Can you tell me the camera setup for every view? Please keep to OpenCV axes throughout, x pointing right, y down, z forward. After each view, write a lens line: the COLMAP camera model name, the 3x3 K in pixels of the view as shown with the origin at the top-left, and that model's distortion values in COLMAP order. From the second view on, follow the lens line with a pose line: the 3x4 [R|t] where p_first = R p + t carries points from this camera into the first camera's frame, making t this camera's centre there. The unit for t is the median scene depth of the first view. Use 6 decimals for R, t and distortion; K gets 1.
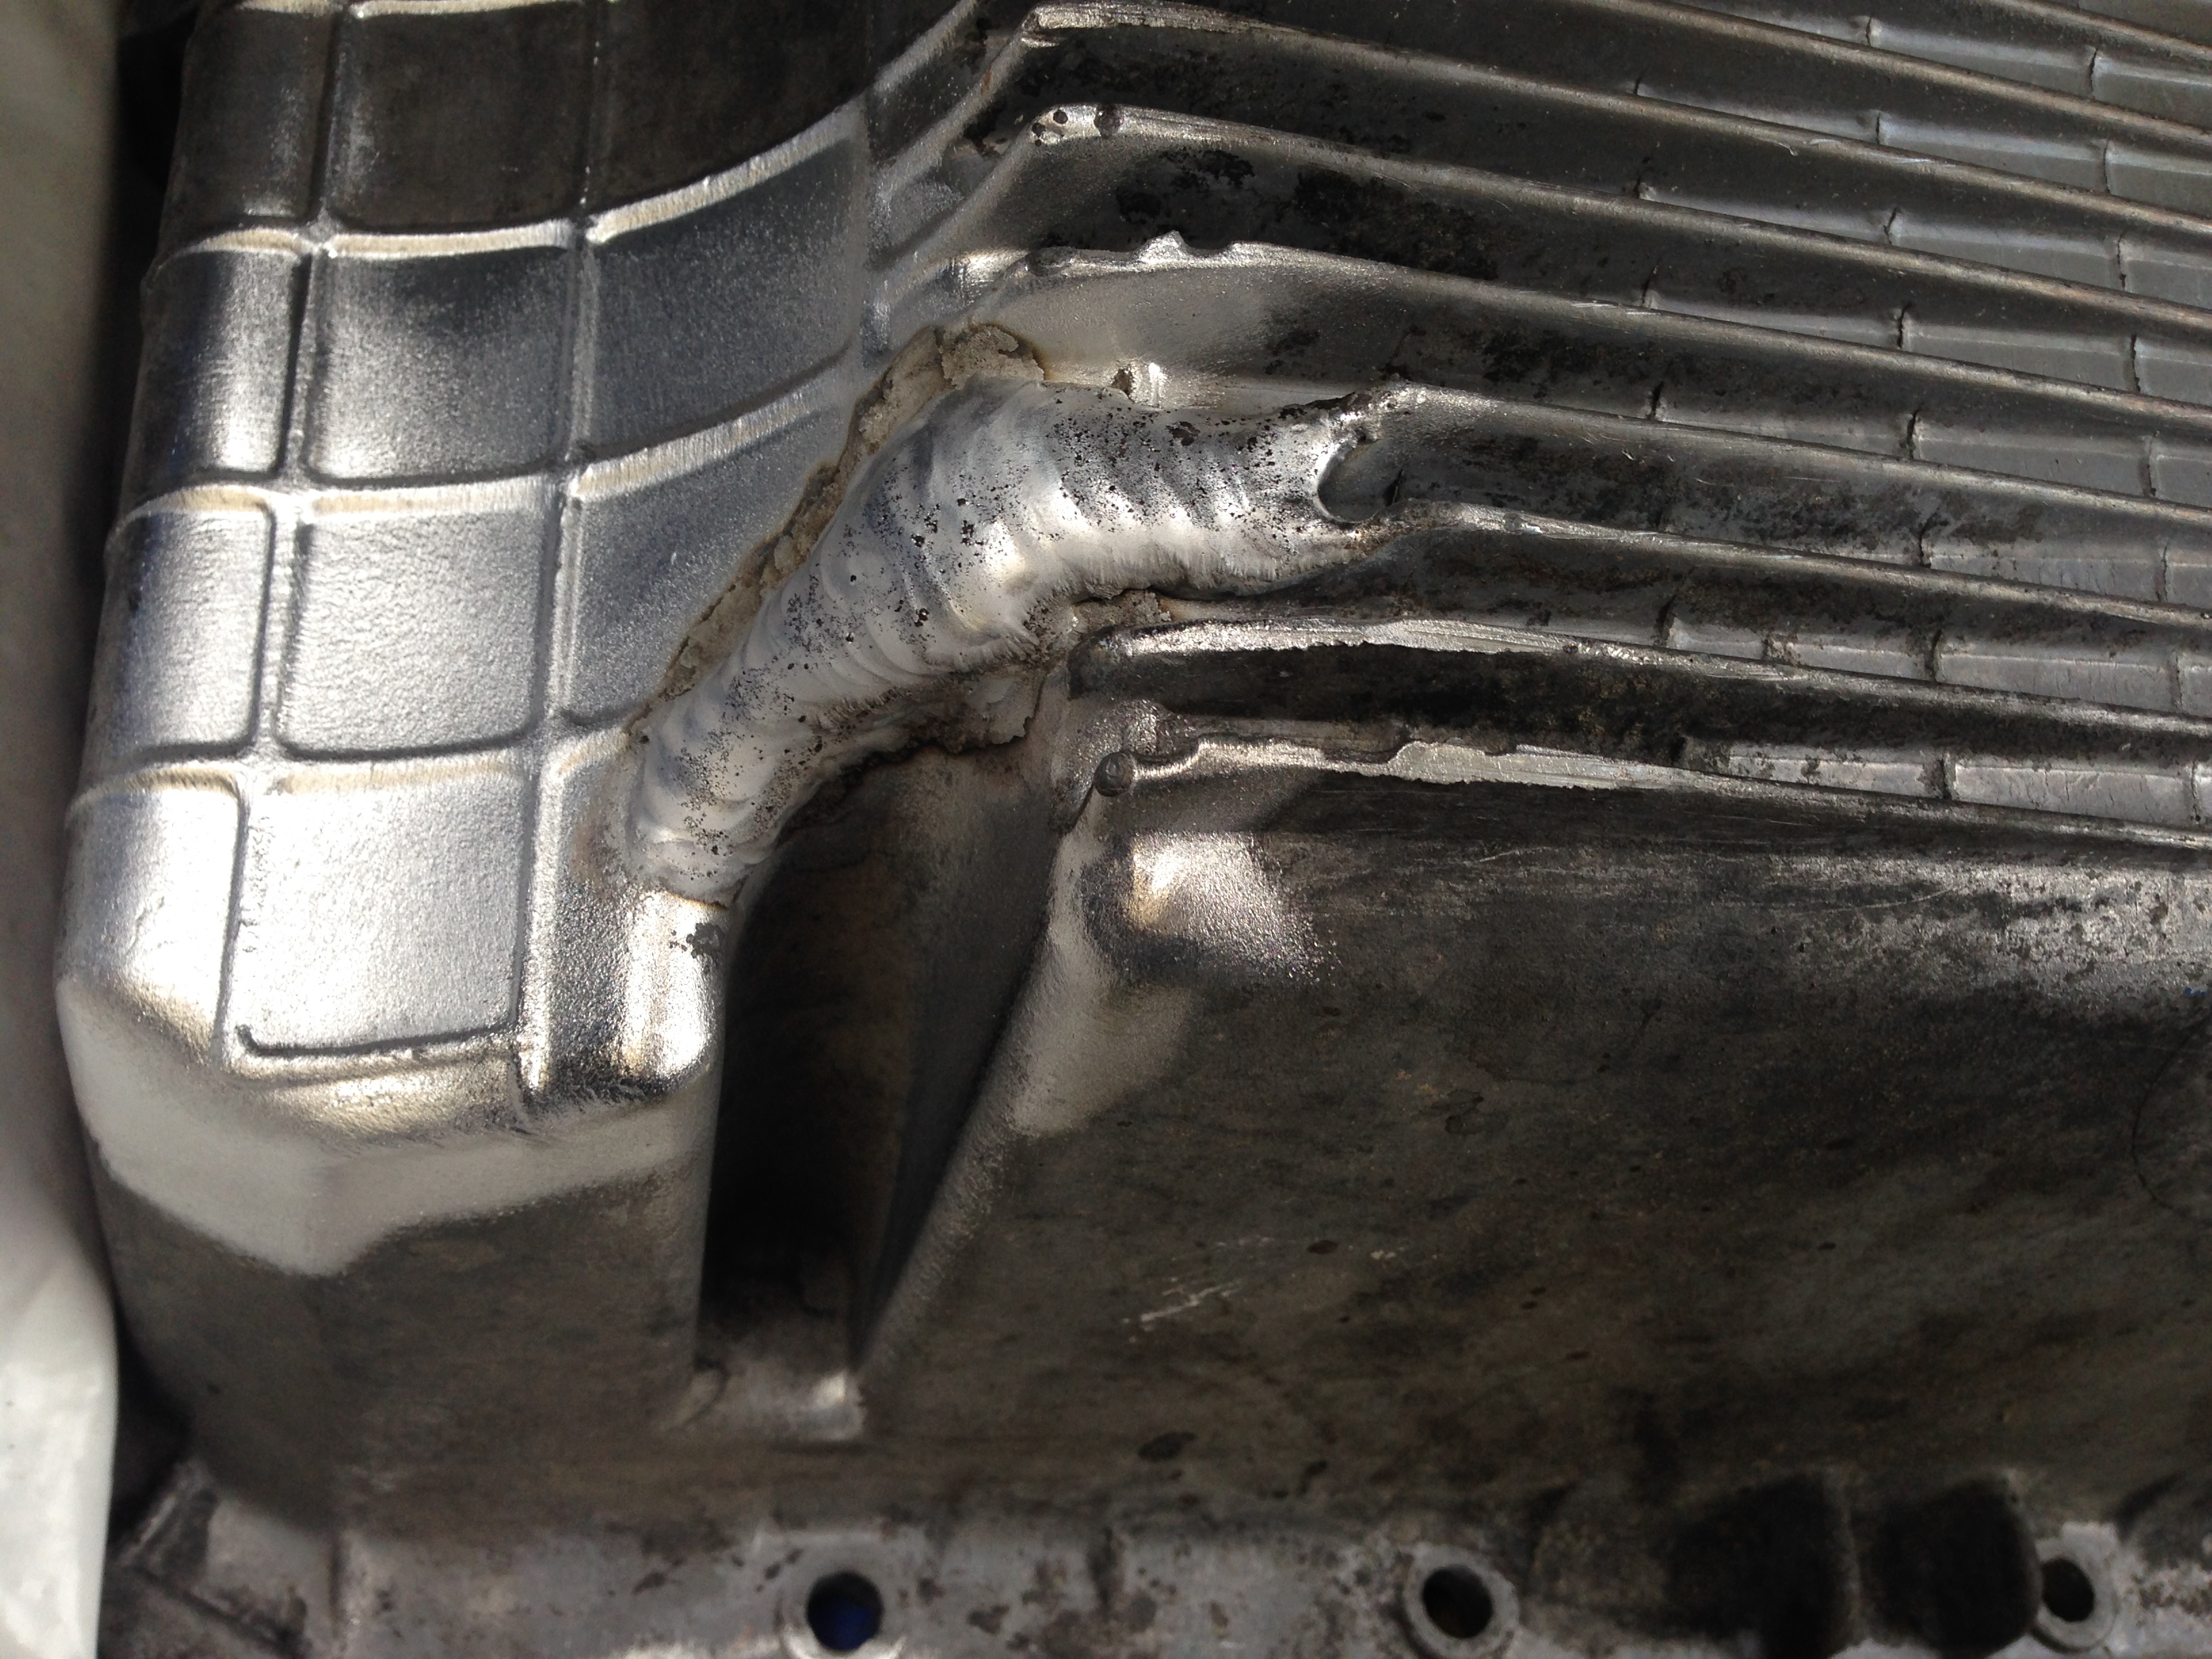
lens RADIAL K [[2123.0, 0, 1148.3], [0, 2123.0, 834.4], [0, 0, 1]] dist [0.116548, -0.299993]
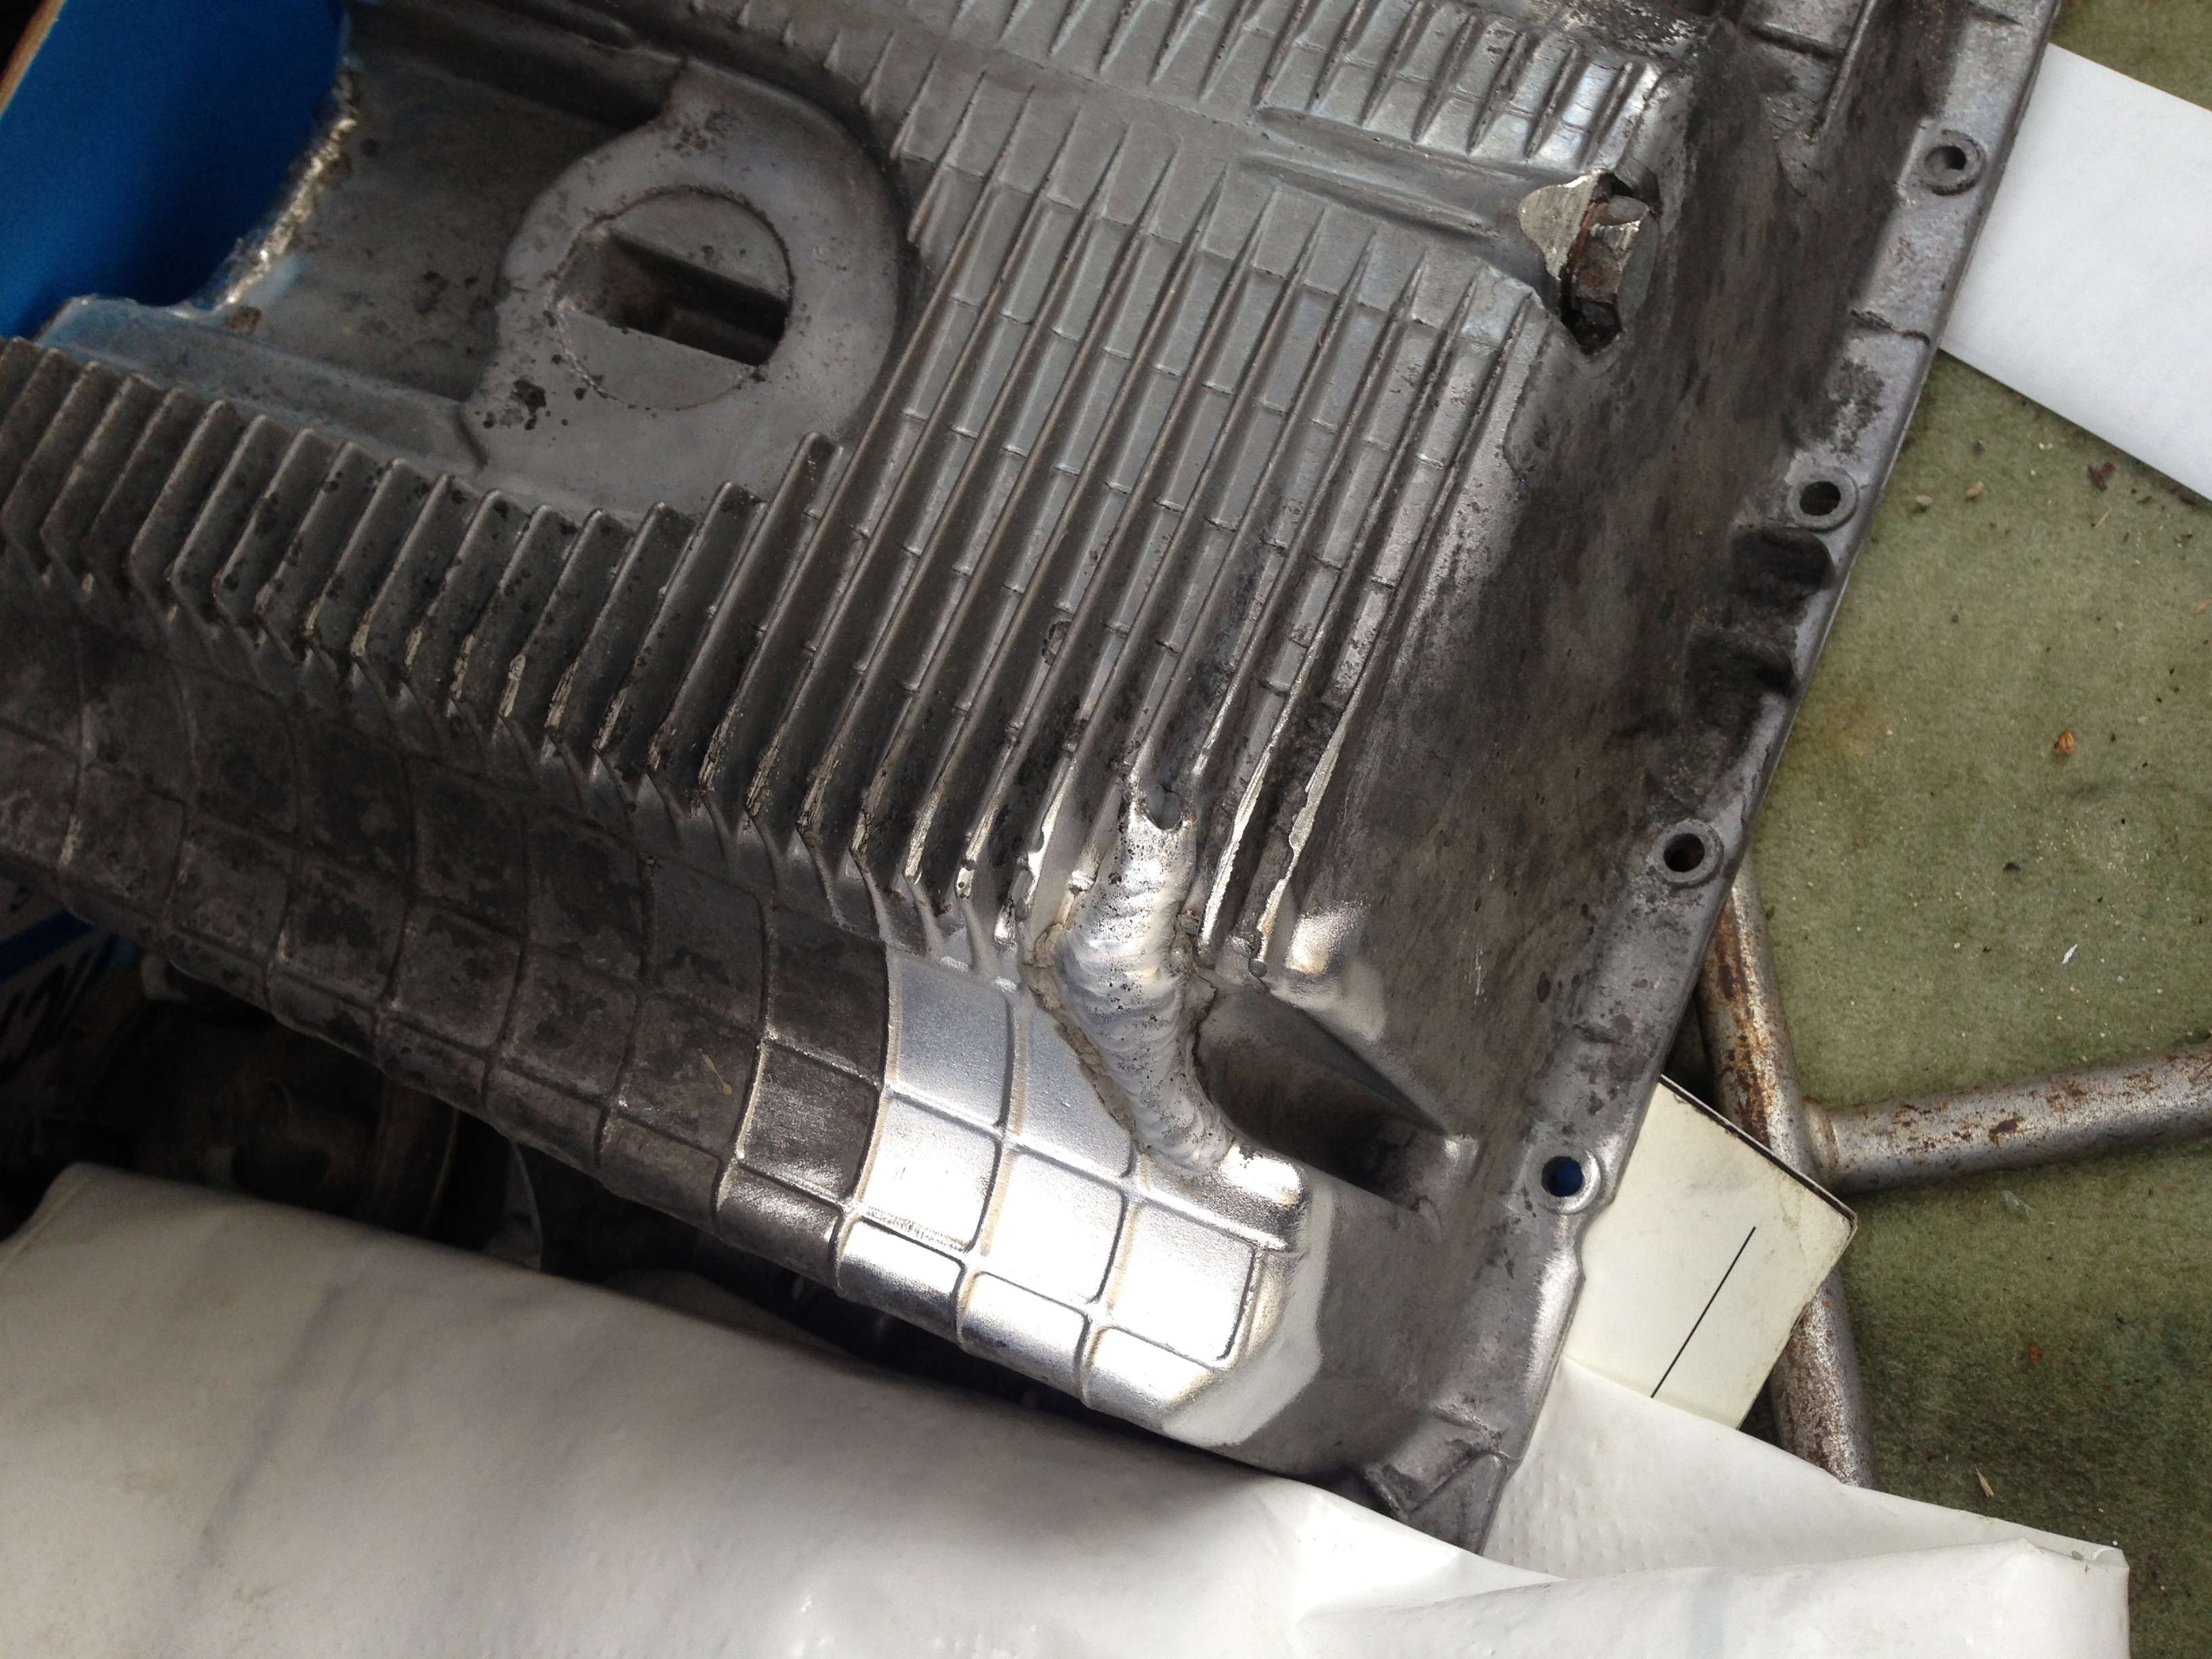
lens RADIAL K [[2102.8, 0, 1134.1], [0, 2102.8, 822.5], [0, 0, 1]] dist [0.089215, -0.207141]
pose [[0.343639, -0.935117, -0.086418, 0.249440], [0.936904, 0.335089, 0.099626, -0.382486], [-0.064204, -0.115200, 0.991265, -1.069190]]
